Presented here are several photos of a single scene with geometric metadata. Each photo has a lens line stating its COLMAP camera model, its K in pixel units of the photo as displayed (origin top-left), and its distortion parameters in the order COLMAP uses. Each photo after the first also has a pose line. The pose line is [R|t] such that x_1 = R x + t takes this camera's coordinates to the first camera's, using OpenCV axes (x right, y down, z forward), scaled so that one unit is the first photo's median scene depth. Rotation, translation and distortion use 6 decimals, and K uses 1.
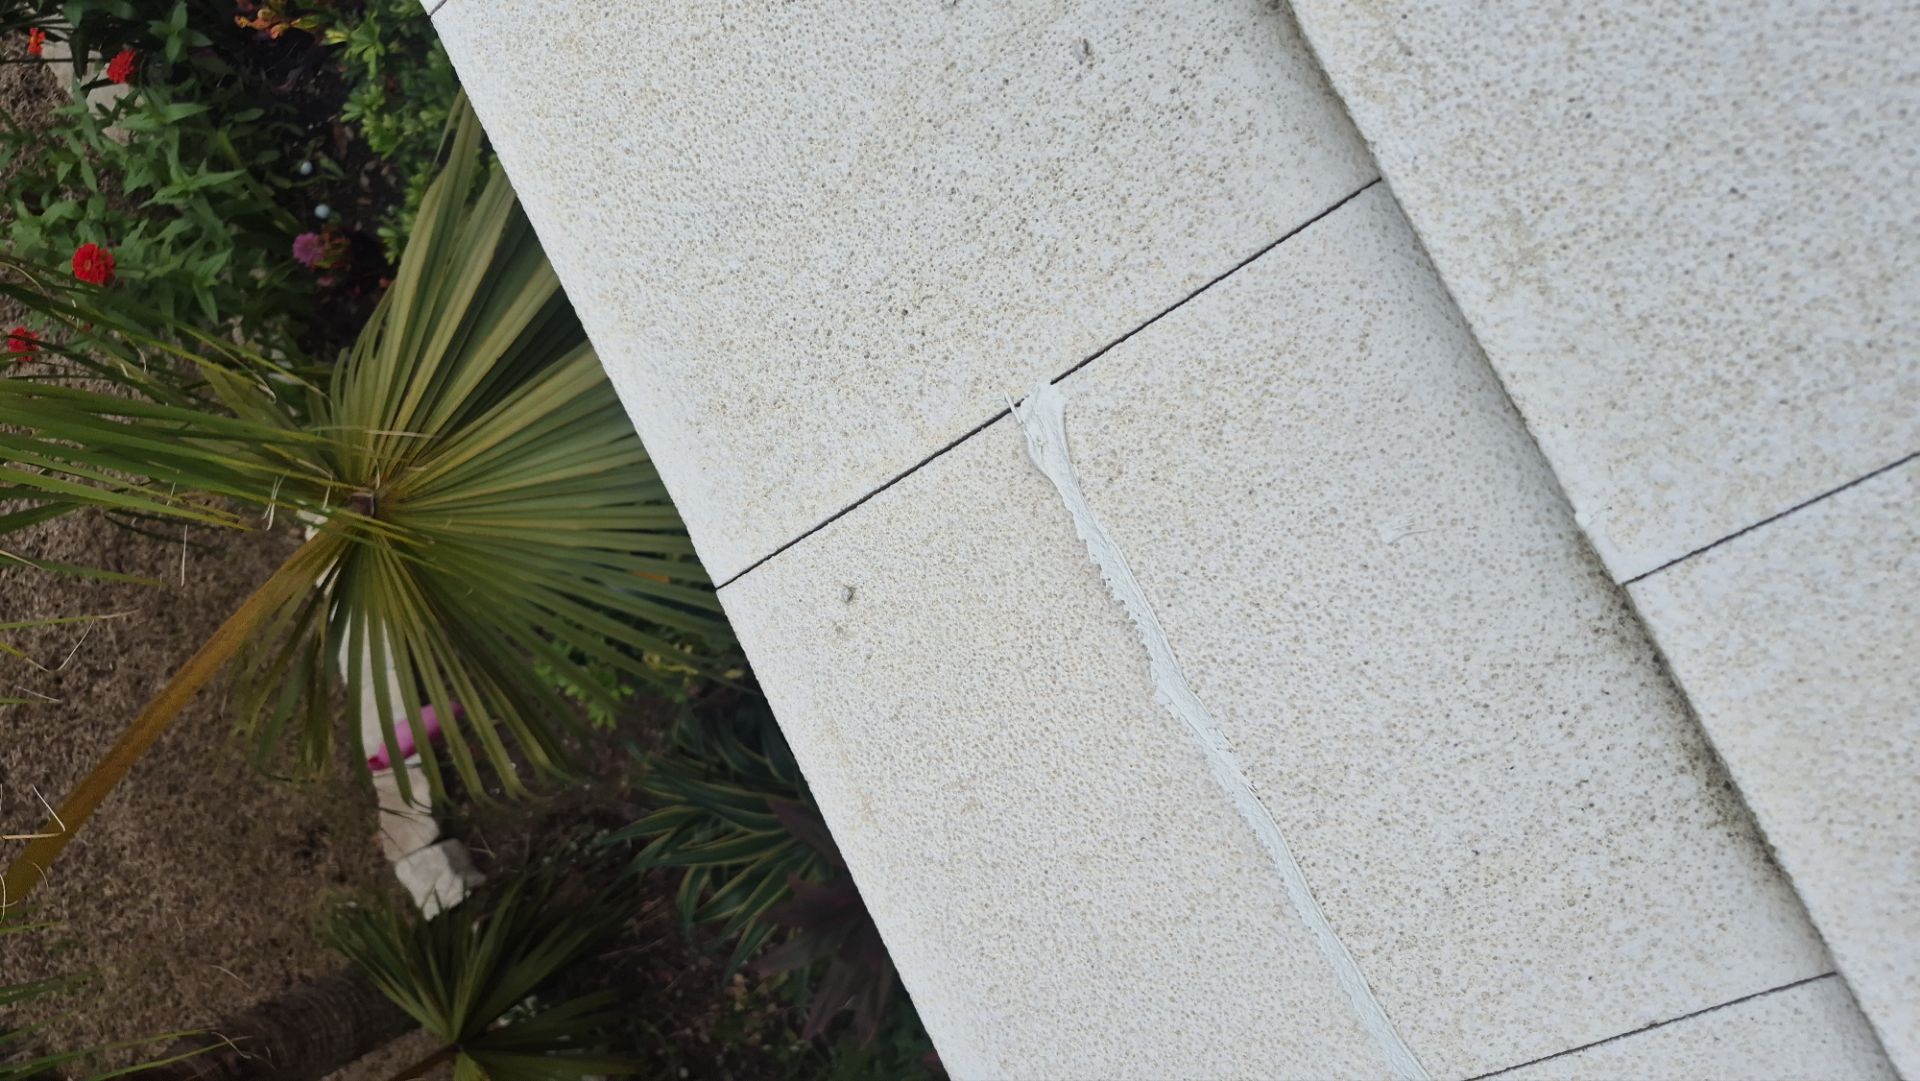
lens RADIAL K [[1397.4, 0, 961.5], [0, 1397.4, 553.6], [0, 0, 1]] dist [0.015031, -0.052964]
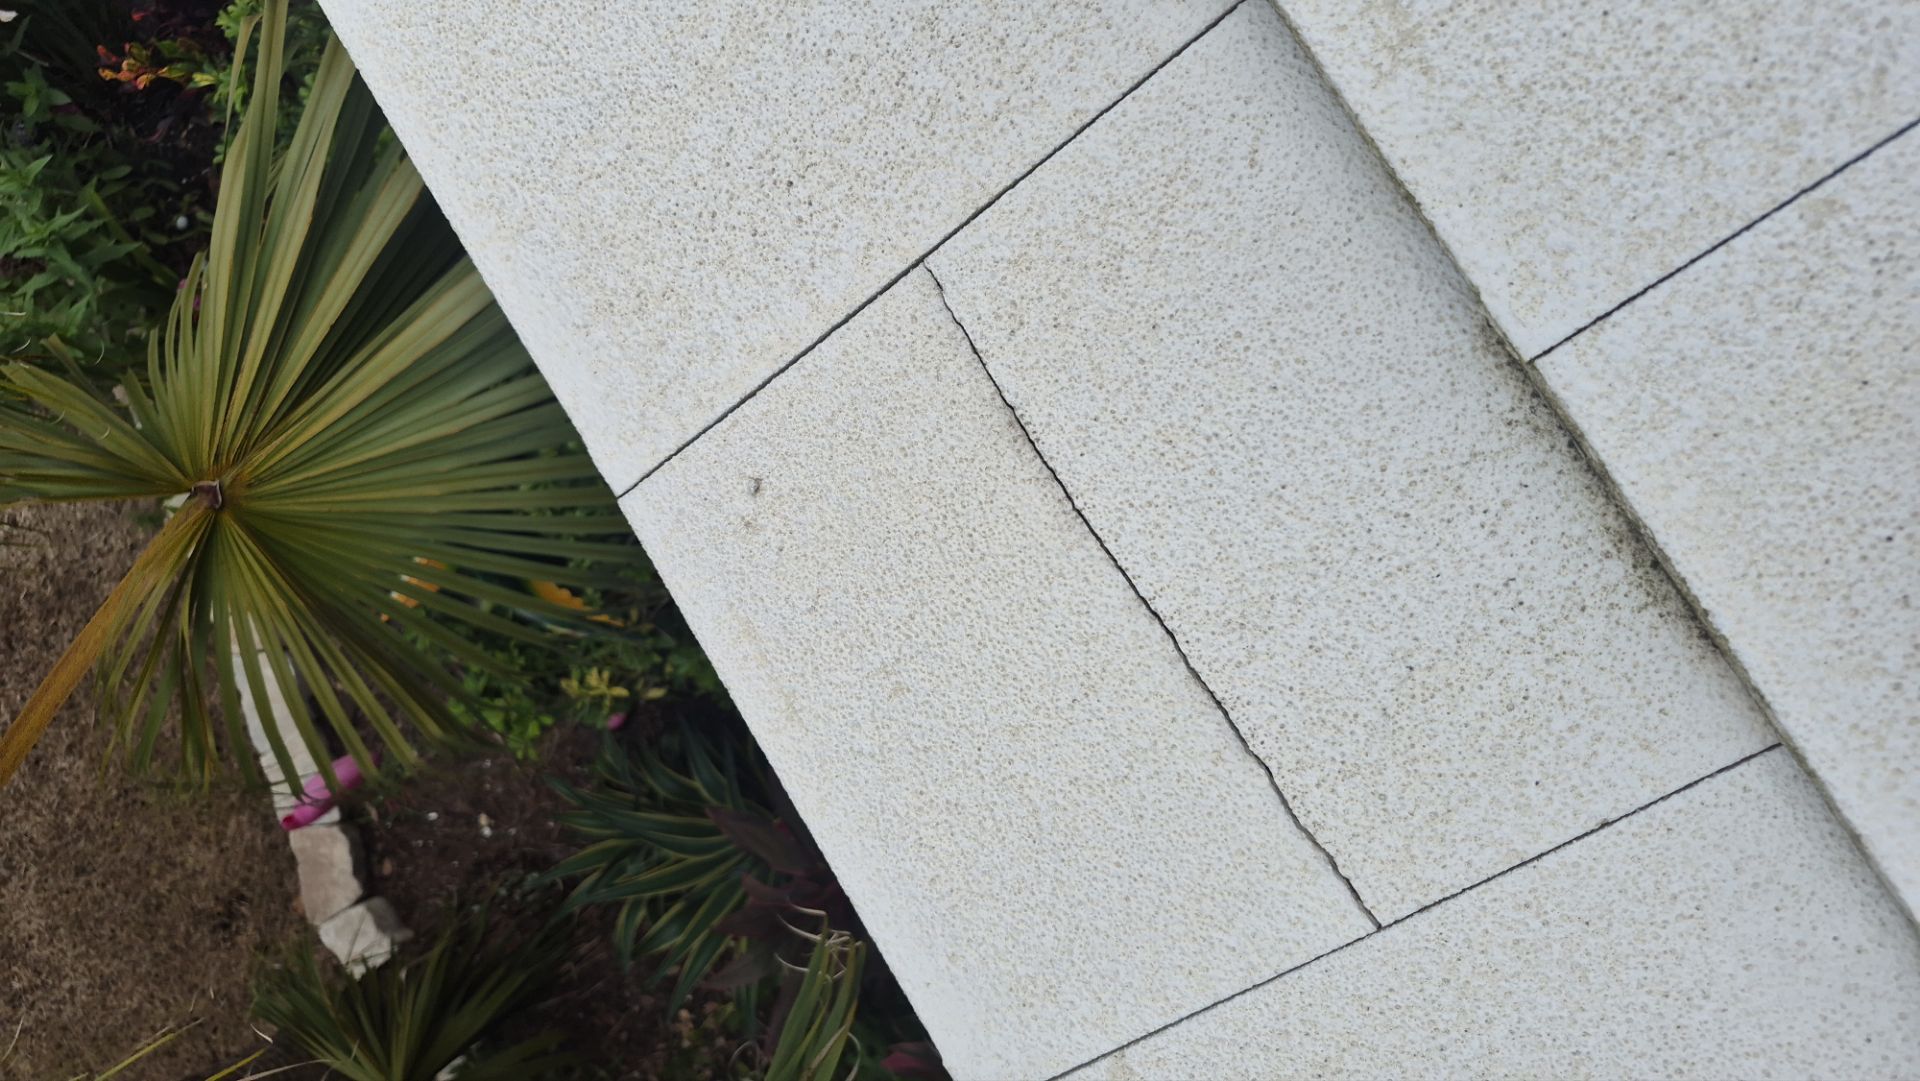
lens RADIAL K [[1397.4, 0, 949.2], [0, 1397.4, 526.4], [0, 0, 1]] dist [0.015031, -0.052964]
pose [[0.995707, -0.076598, 0.051966, 0.001348], [0.078503, 0.996276, -0.035653, 0.111745], [-0.049042, 0.039579, 0.998012, 0.027887]]
